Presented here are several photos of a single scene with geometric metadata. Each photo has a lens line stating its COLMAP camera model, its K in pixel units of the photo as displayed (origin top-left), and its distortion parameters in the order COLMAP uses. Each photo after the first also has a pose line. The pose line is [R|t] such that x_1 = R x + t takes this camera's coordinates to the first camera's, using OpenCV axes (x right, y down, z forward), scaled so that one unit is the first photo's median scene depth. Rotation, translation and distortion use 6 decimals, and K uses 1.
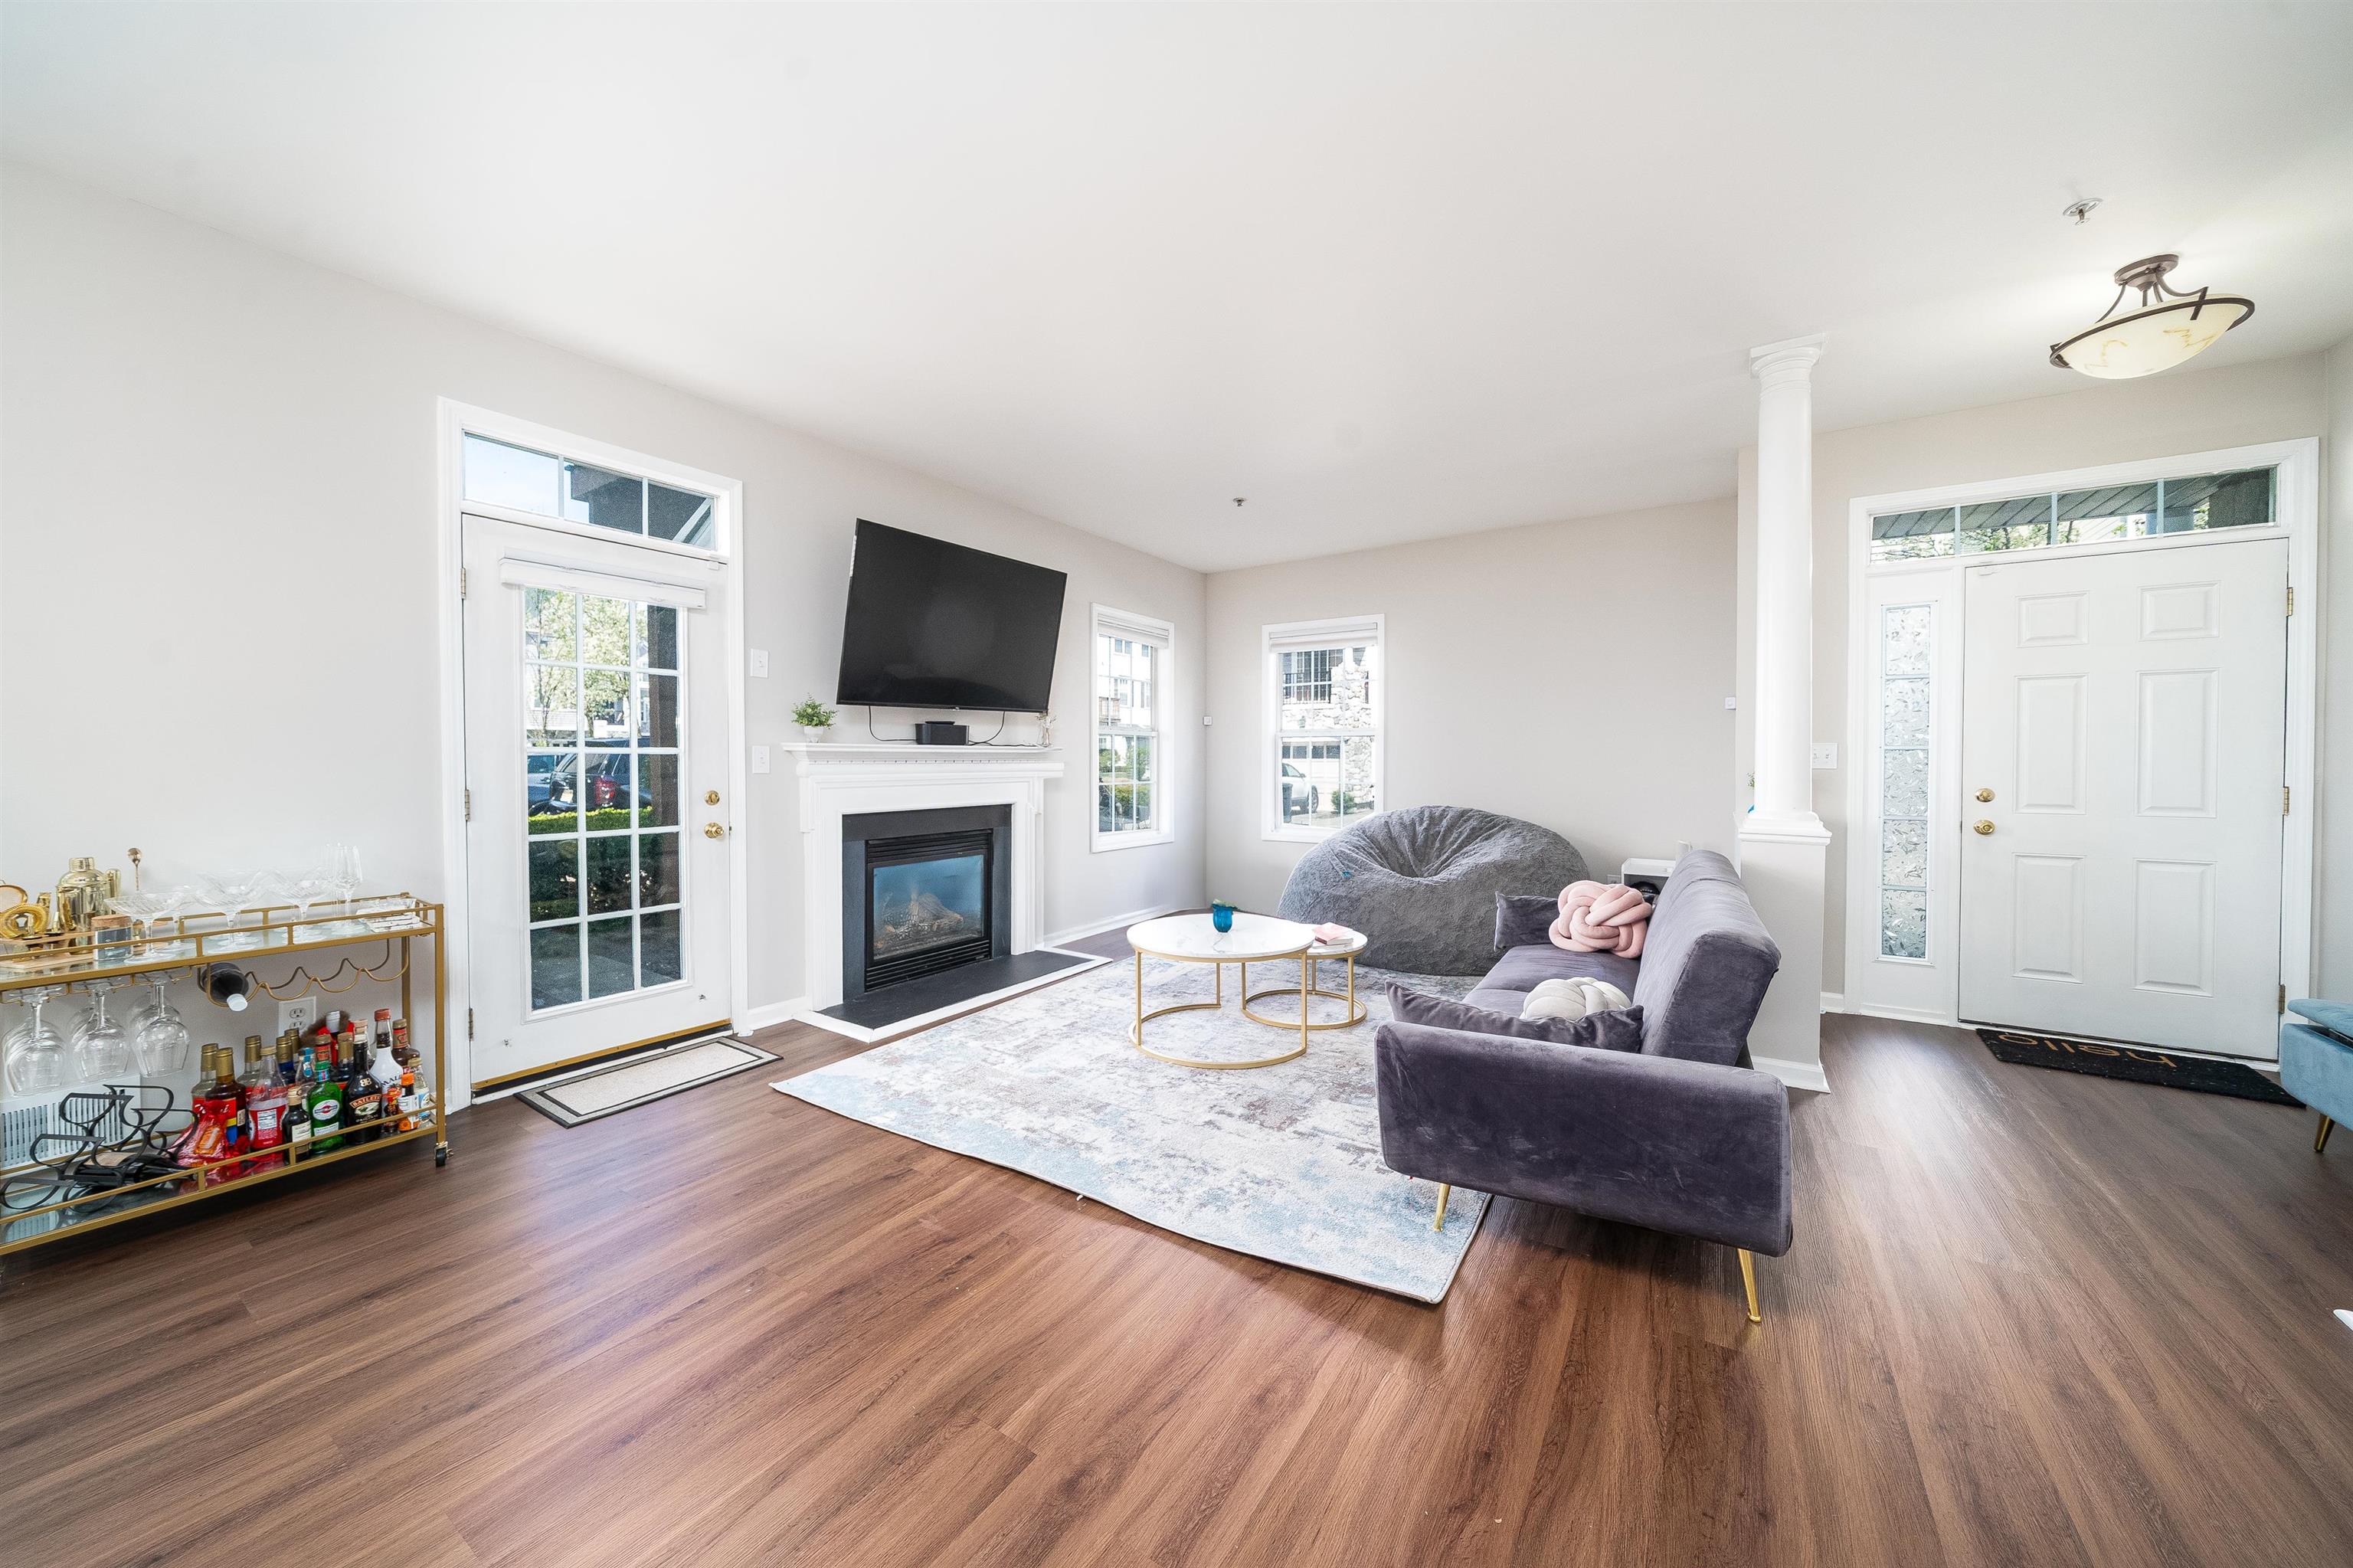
lens RADIAL K [[826.6, 0, 1173.3], [0, 826.6, 775.2], [0, 0, 1]] dist [-0.003288, 0.000365]
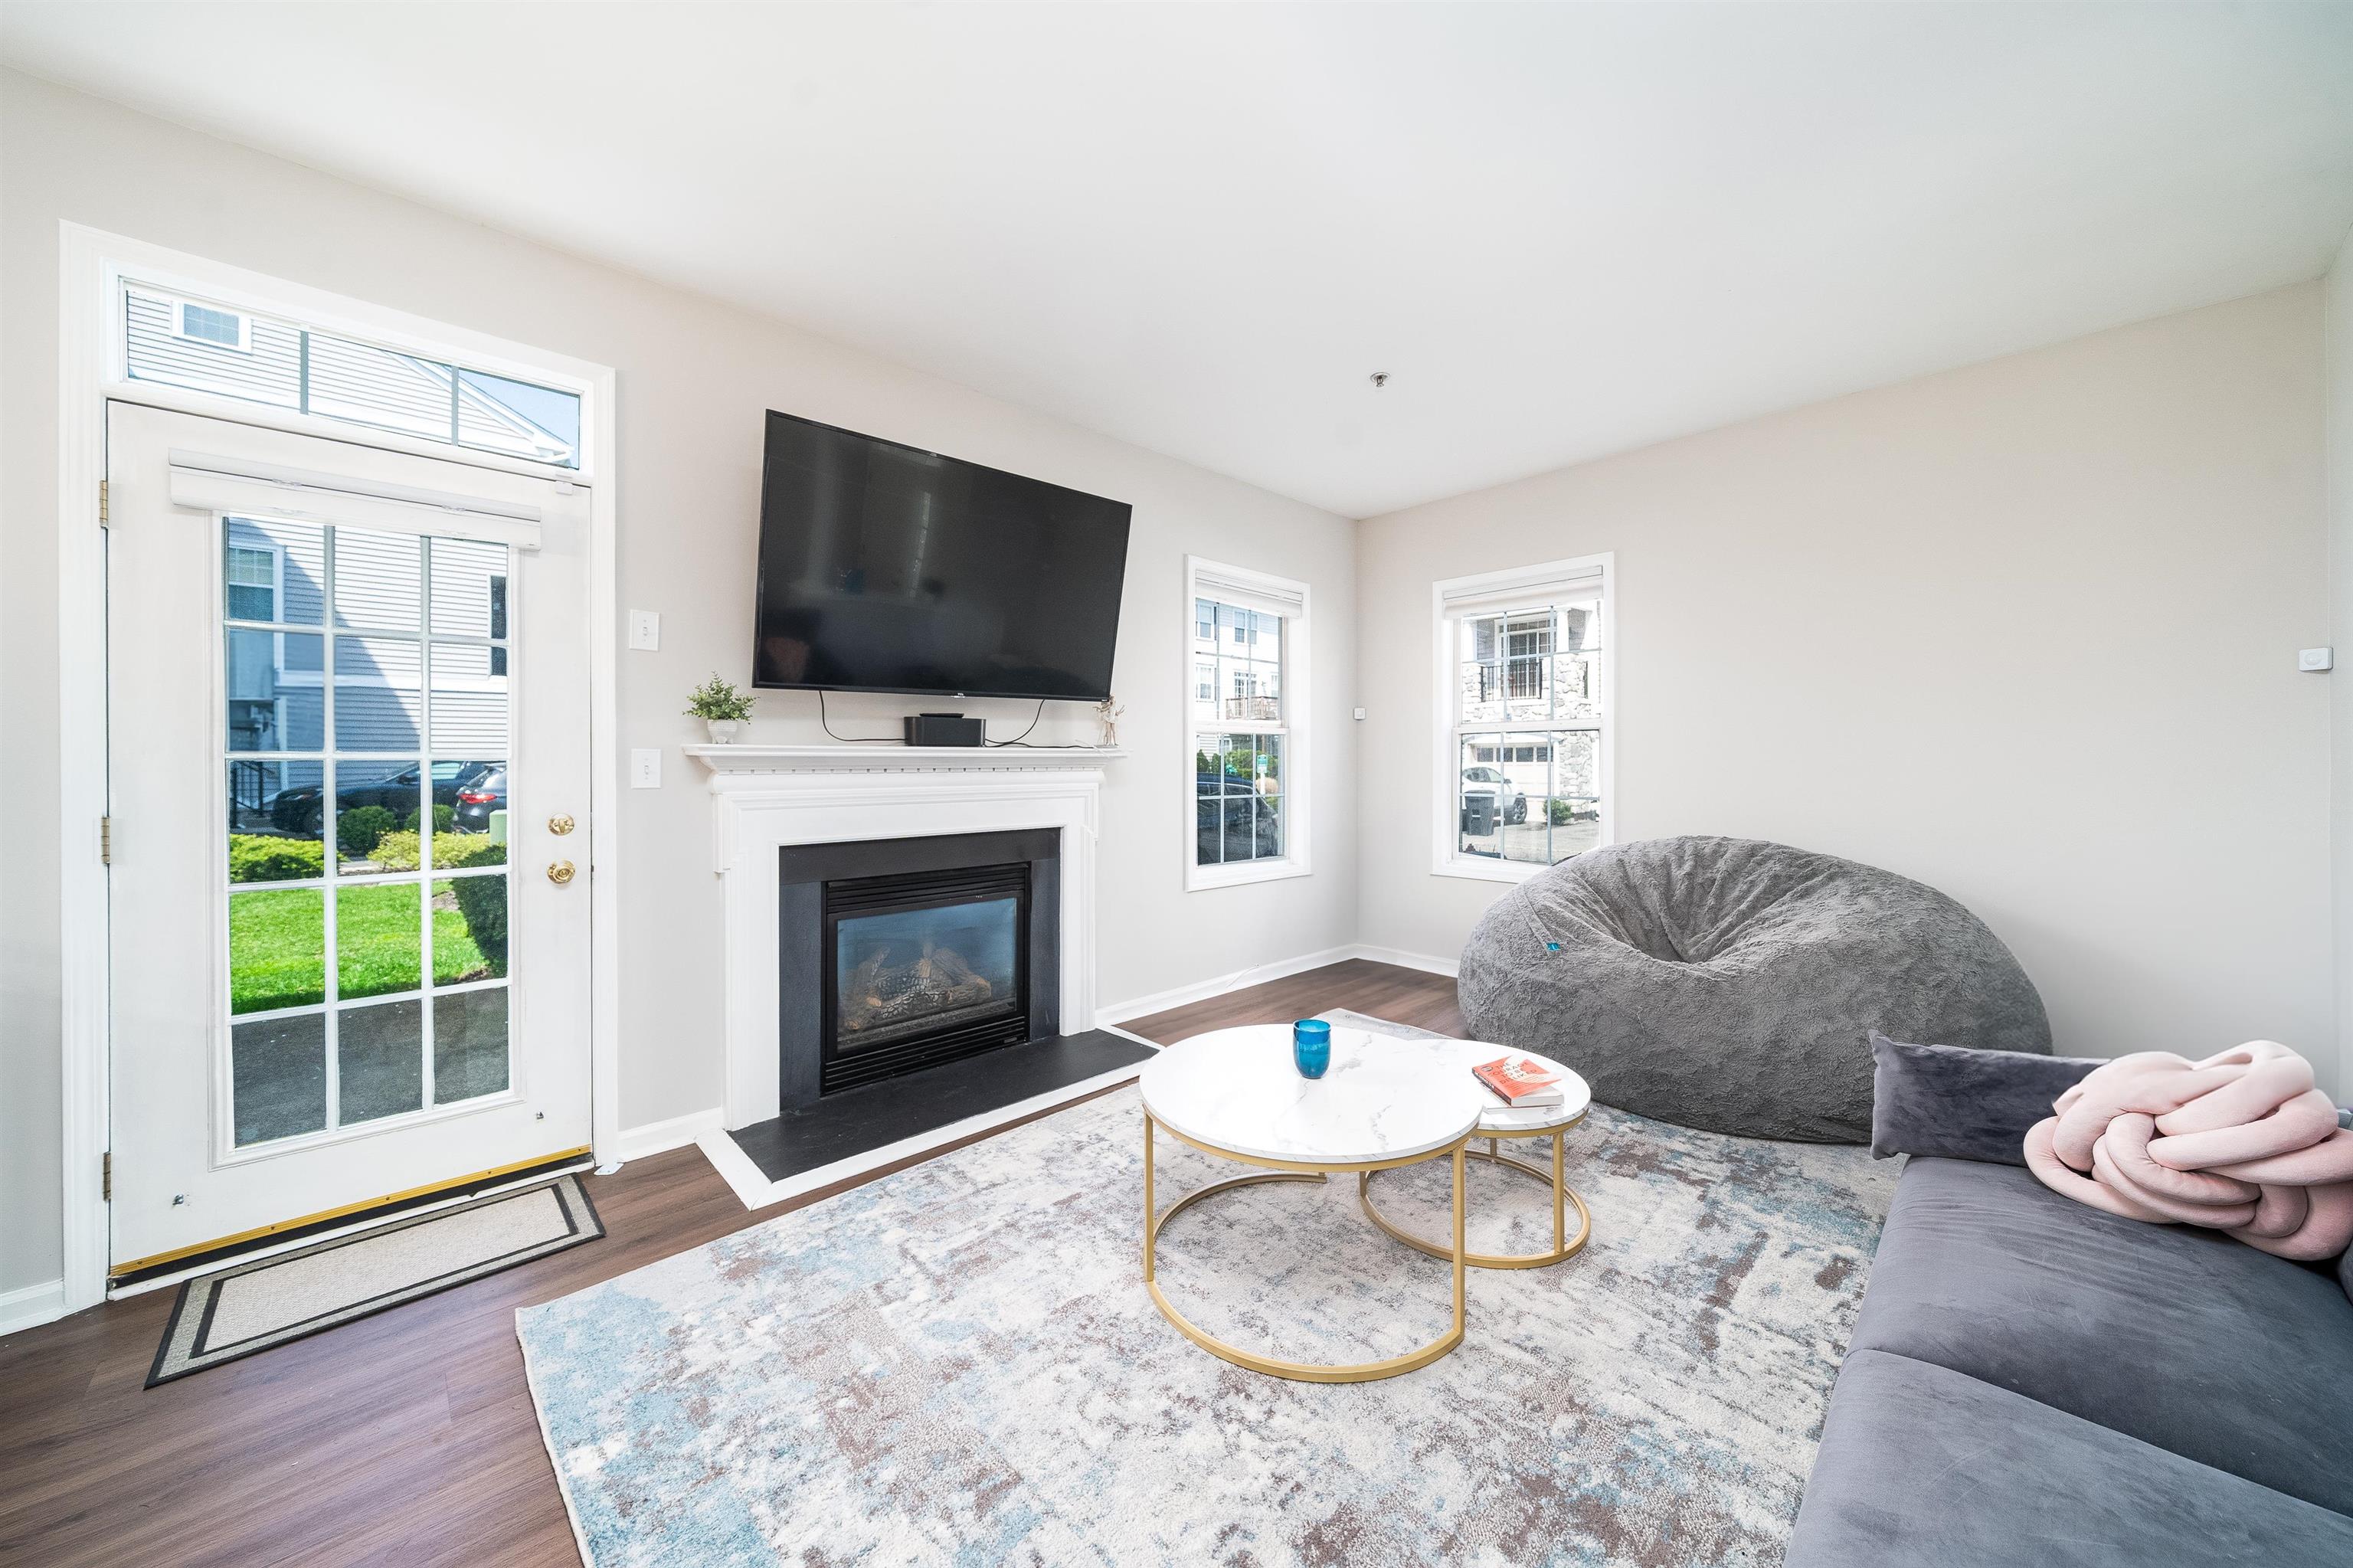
lens RADIAL K [[831.2, 0, 1186.9], [0, 831.2, 768.6], [0, 0, 1]] dist [-0.002118, -0.000231]
pose [[0.976298, -0.001829, -0.216423, 0.100298], [-0.000987, 0.999916, -0.012902, -0.010770], [0.216429, 0.012809, 0.976214, 0.433966]]
